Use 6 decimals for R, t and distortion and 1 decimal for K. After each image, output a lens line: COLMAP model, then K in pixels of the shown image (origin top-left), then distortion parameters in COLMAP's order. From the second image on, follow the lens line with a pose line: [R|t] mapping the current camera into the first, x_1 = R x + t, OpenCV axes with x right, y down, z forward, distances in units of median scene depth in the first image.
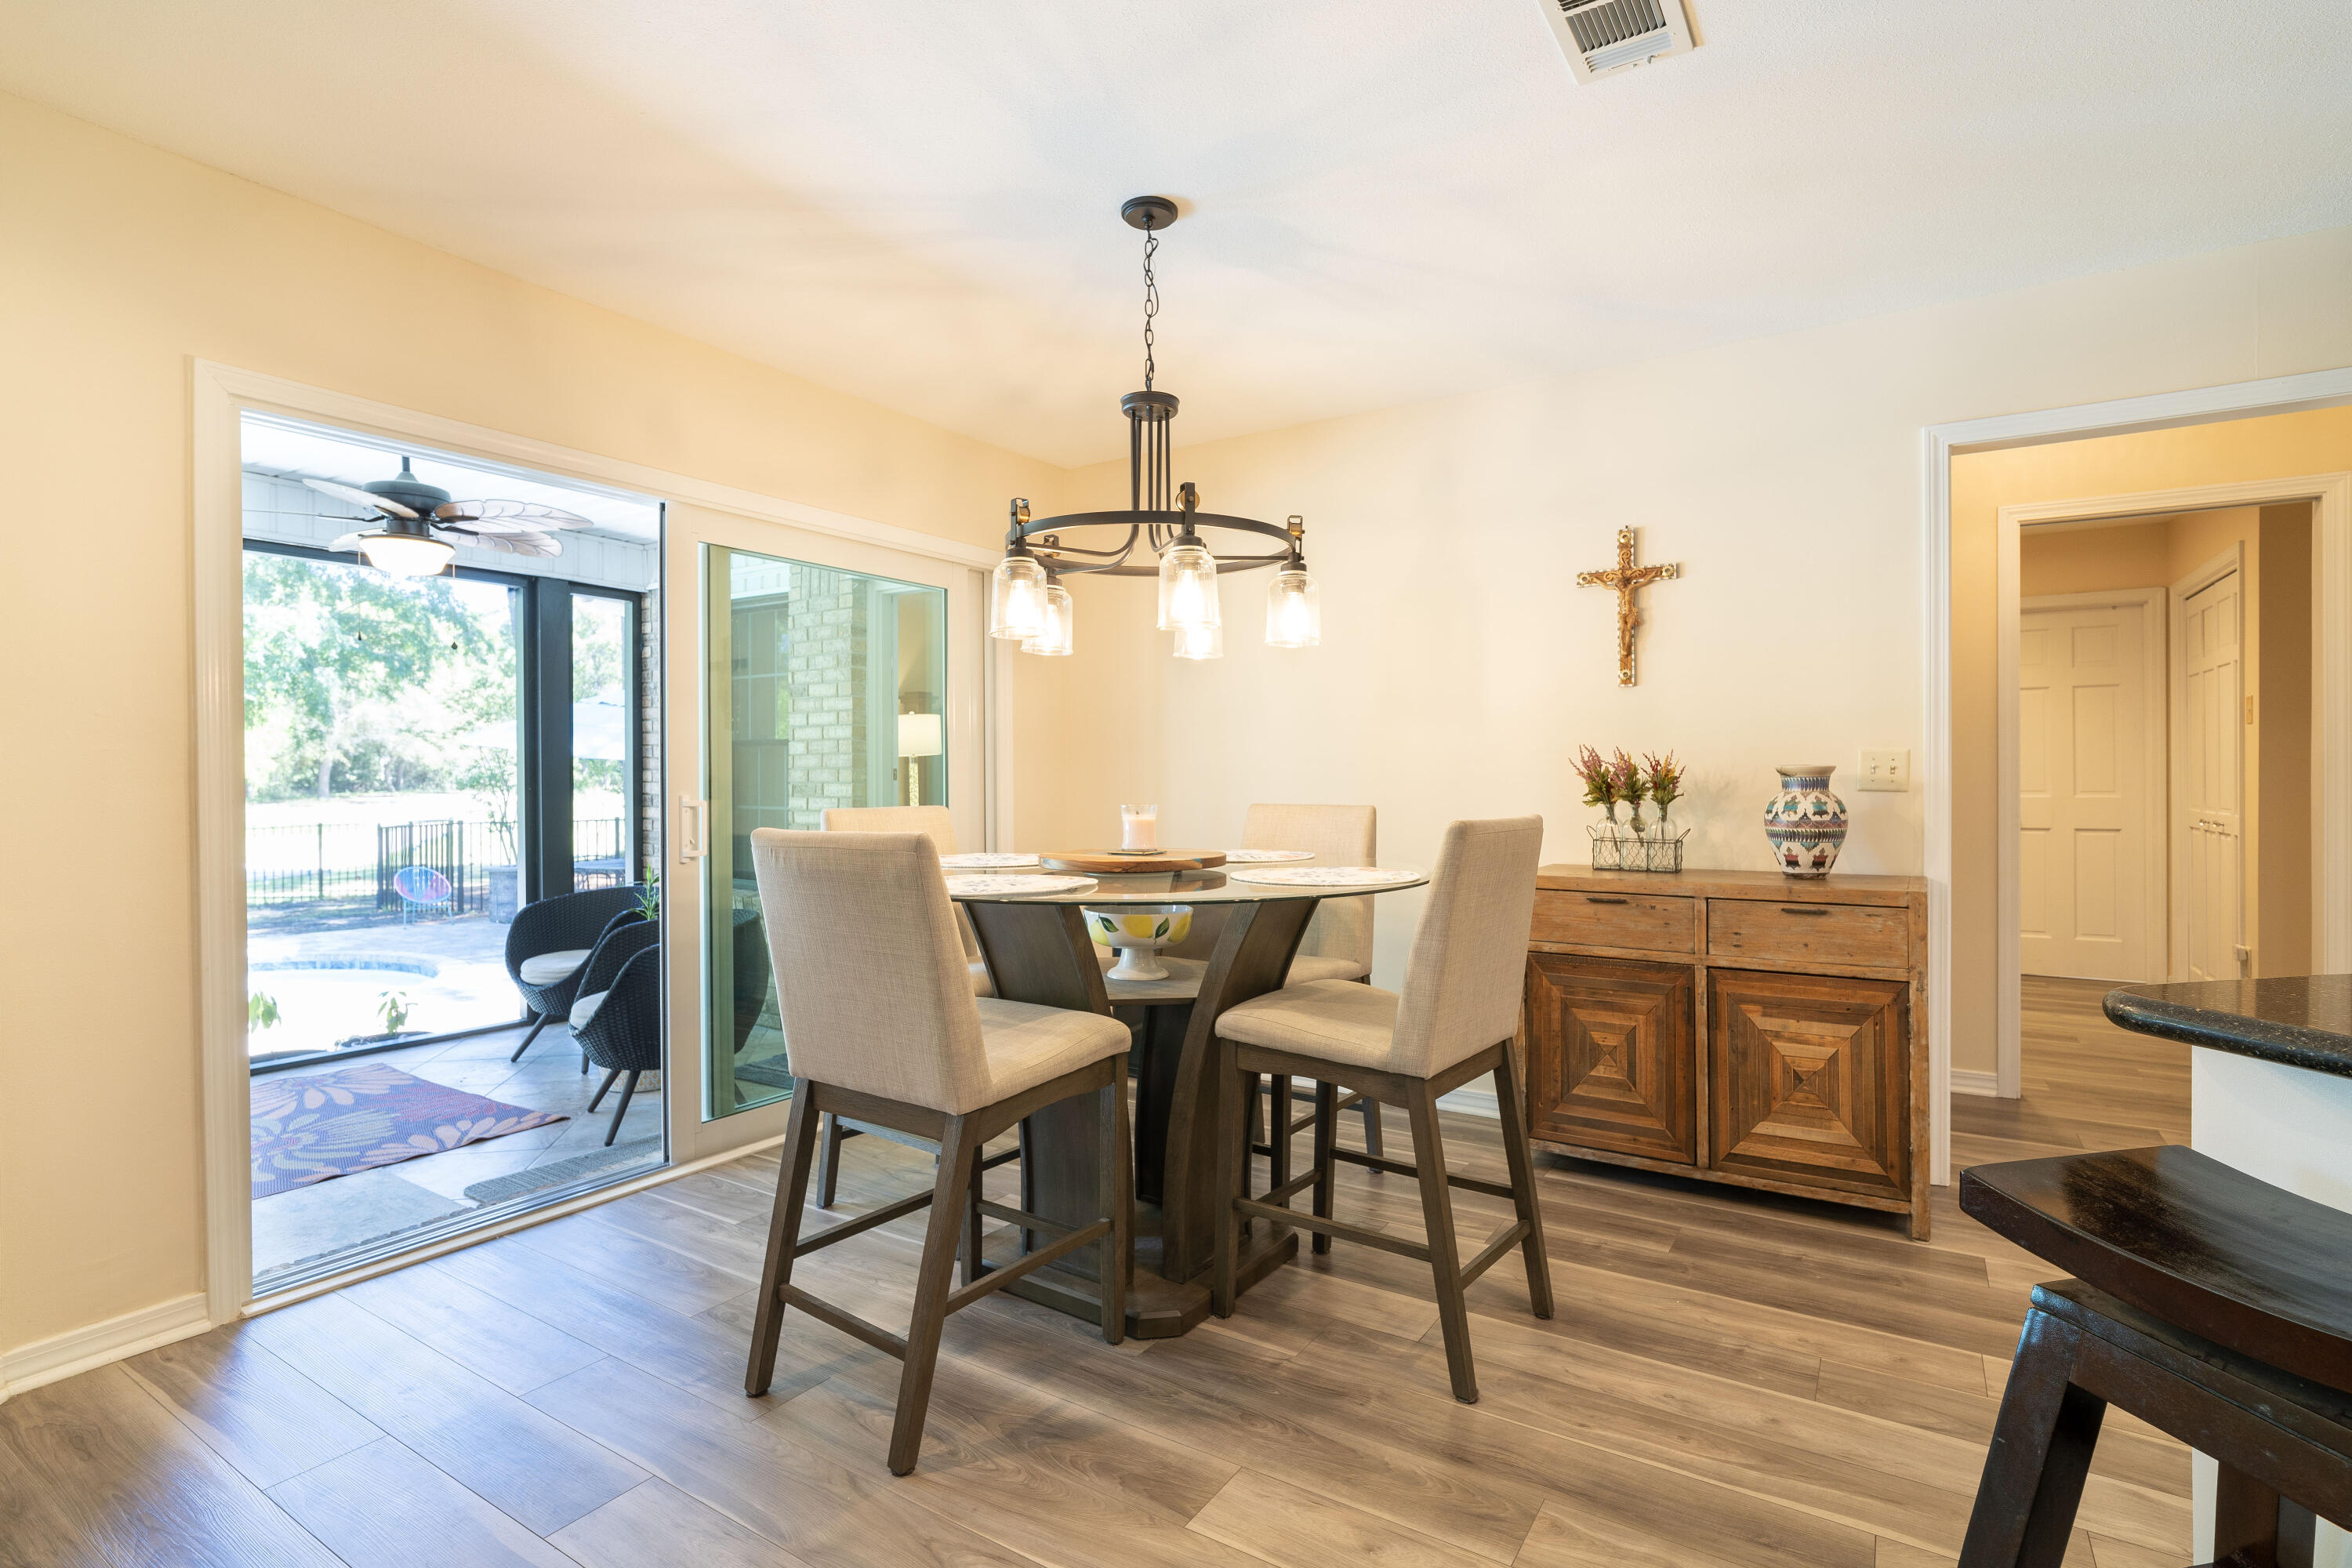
lens RADIAL K [[1107.5, 0, 1185.2], [0, 1107.5, 777.7], [0, 0, 1]] dist [-0.020393, 0.009046]
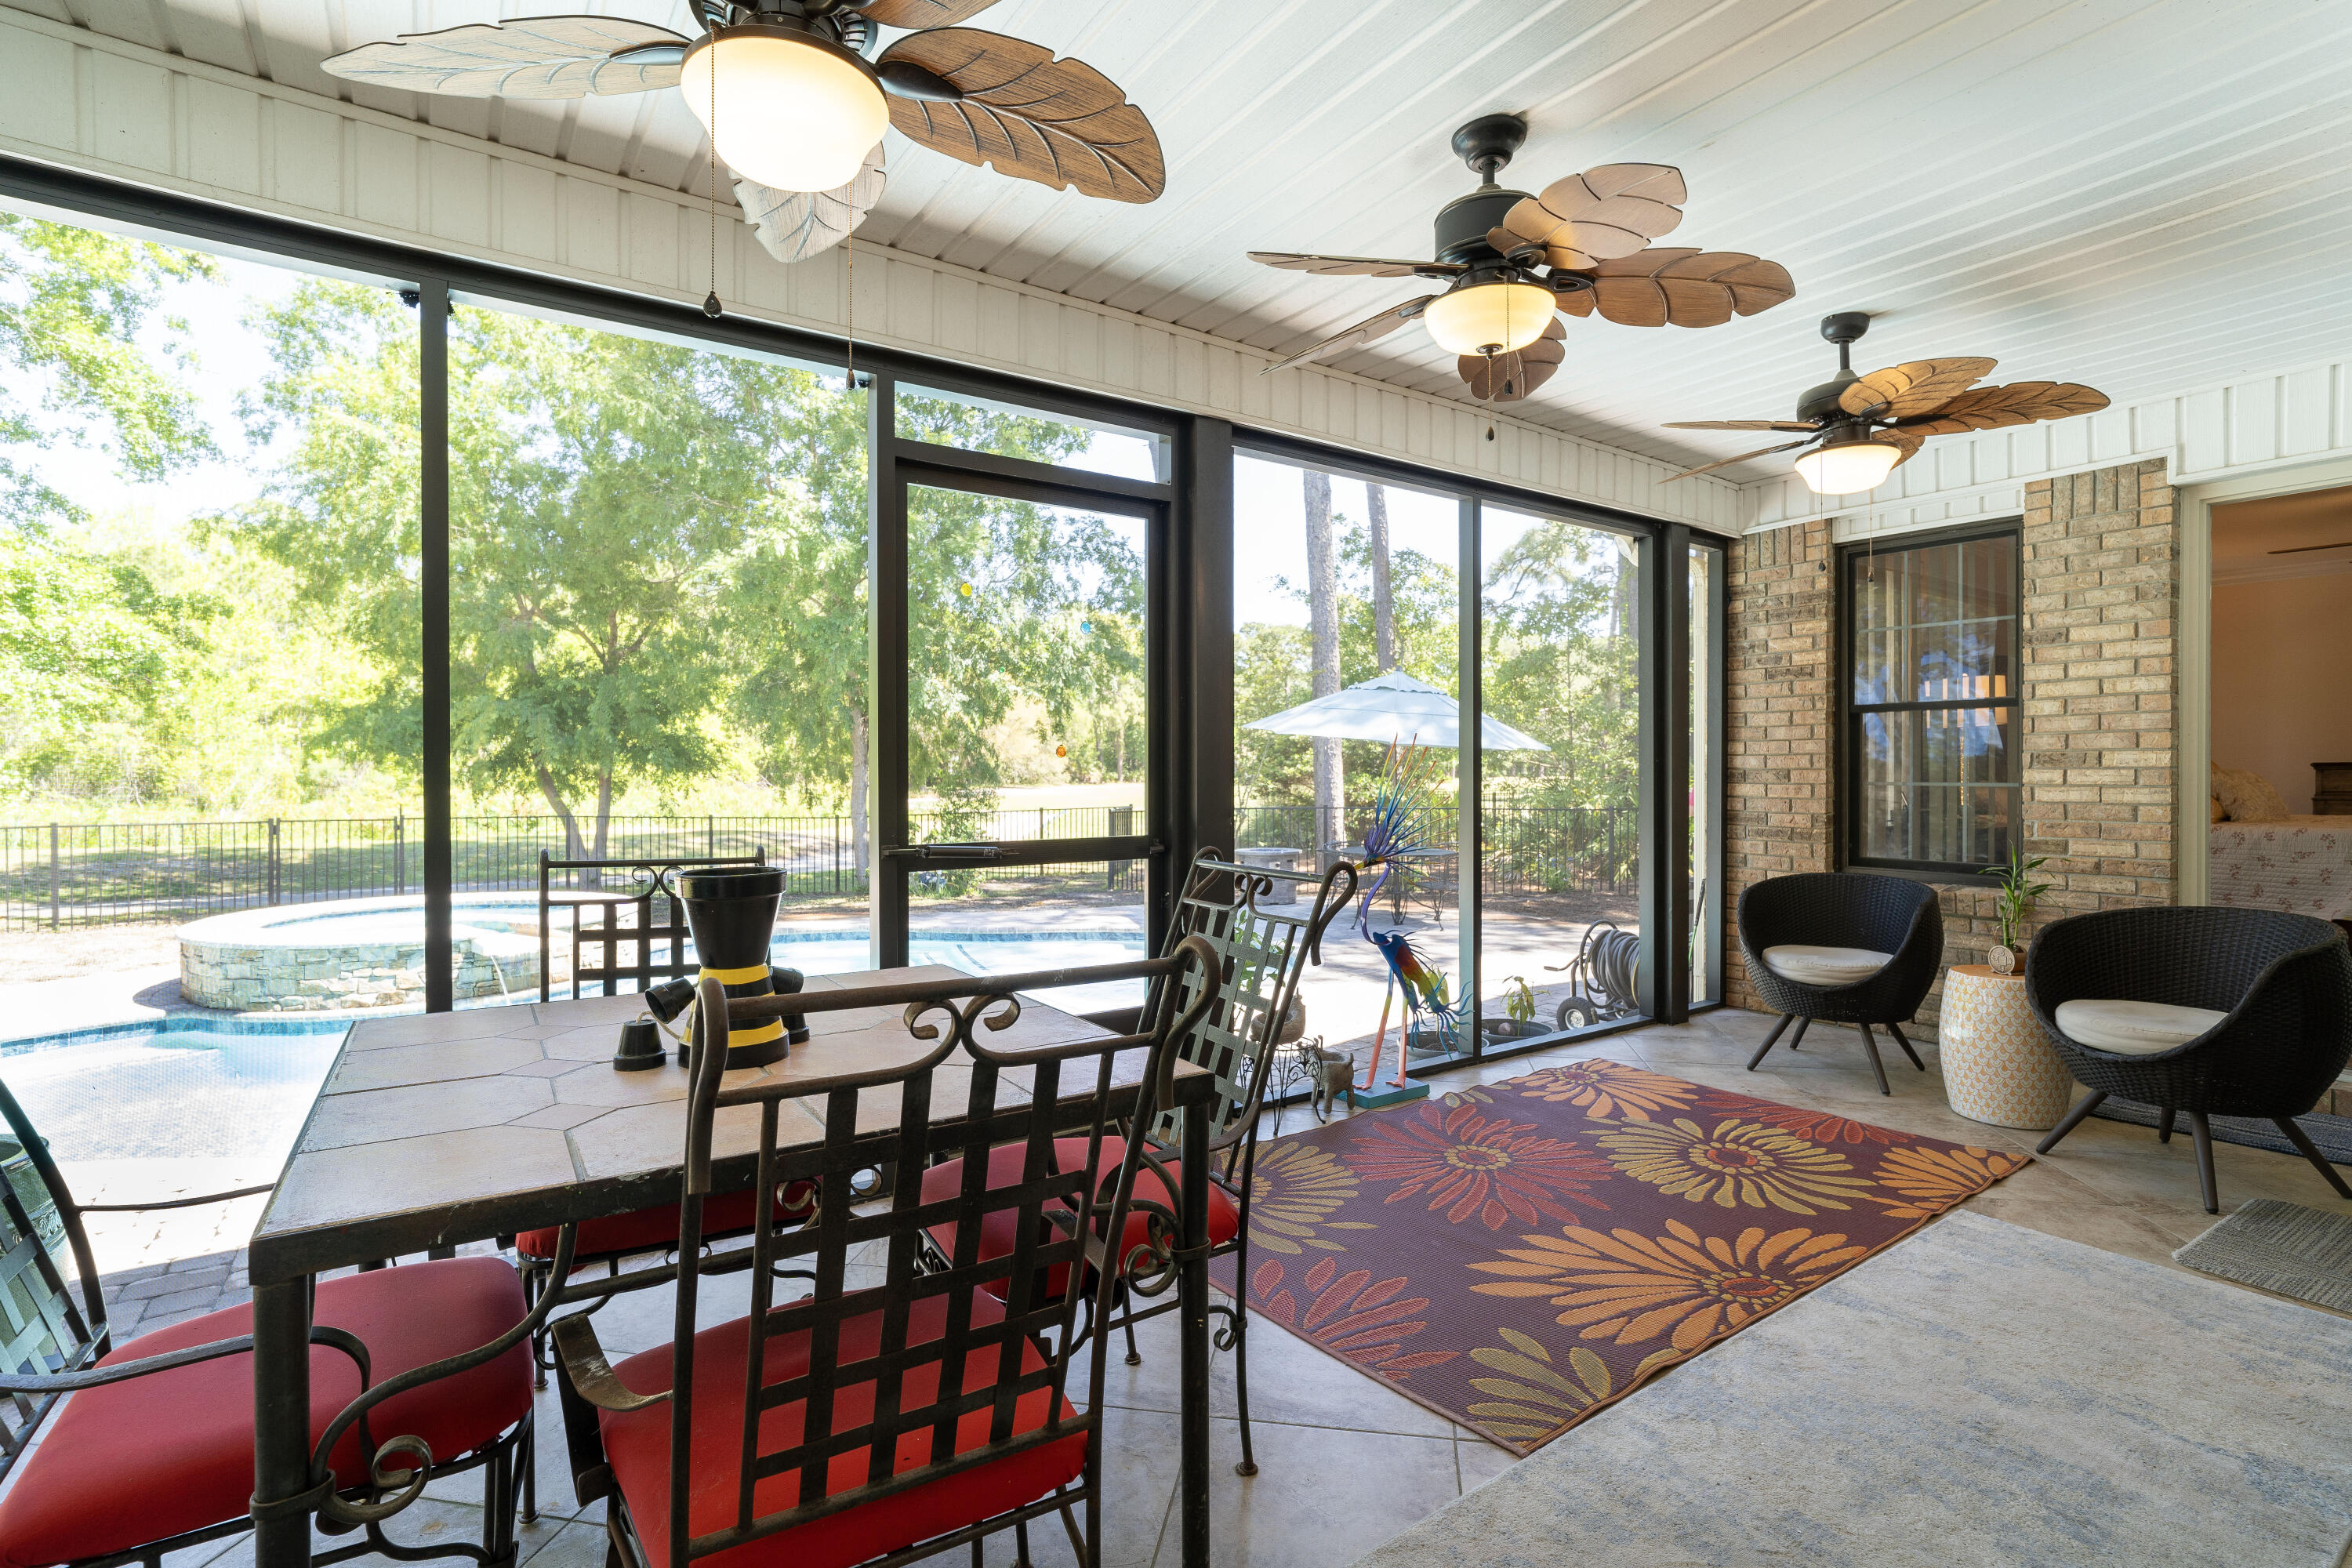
lens RADIAL K [[1107.5, 0, 1185.2], [0, 1107.5, 777.7], [0, 0, 1]] dist [-0.020393, 0.009046]
pose [[0.923004, 0.002802, -0.384781, -0.343518], [-0.003441, 0.999994, -0.000972, 0.014883], [0.384776, 0.002221, 0.923007, 0.012860]]
